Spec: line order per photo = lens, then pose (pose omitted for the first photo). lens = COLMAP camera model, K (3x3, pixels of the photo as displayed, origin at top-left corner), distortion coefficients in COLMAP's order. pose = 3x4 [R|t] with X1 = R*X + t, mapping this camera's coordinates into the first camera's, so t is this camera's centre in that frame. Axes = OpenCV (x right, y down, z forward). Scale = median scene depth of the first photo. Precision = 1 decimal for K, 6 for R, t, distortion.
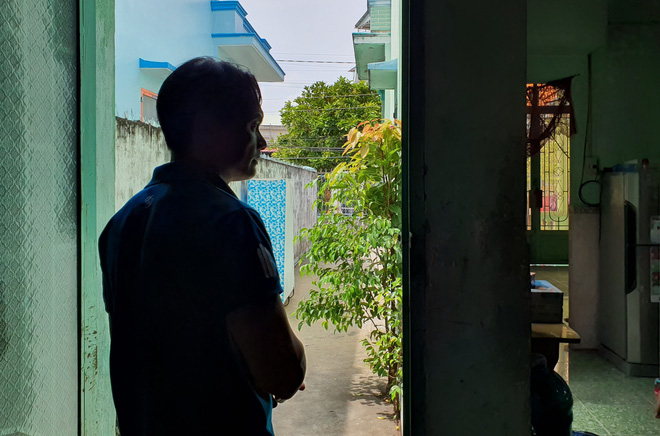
lens RADIAL K [[493.5, 0, 329.7], [0, 493.5, 218.1], [0, 0, 1]] dist [0.002767, 0.000703]
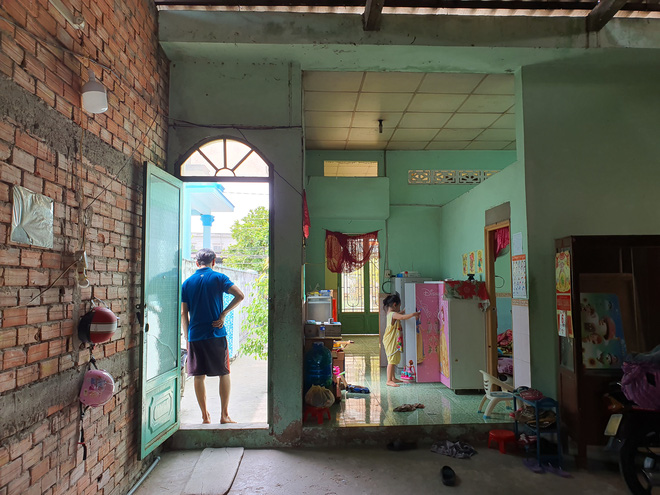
lens RADIAL K [[501.0, 0, 330.4], [0, 501.0, 248.6], [0, 0, 1]] dist [0.004650, 0.000497]
pose [[0.994688, 0.003984, 0.102863, 0.026967], [0.010117, 0.990630, -0.136196, 0.022132], [-0.102441, 0.136513, 0.985327, -0.331622]]
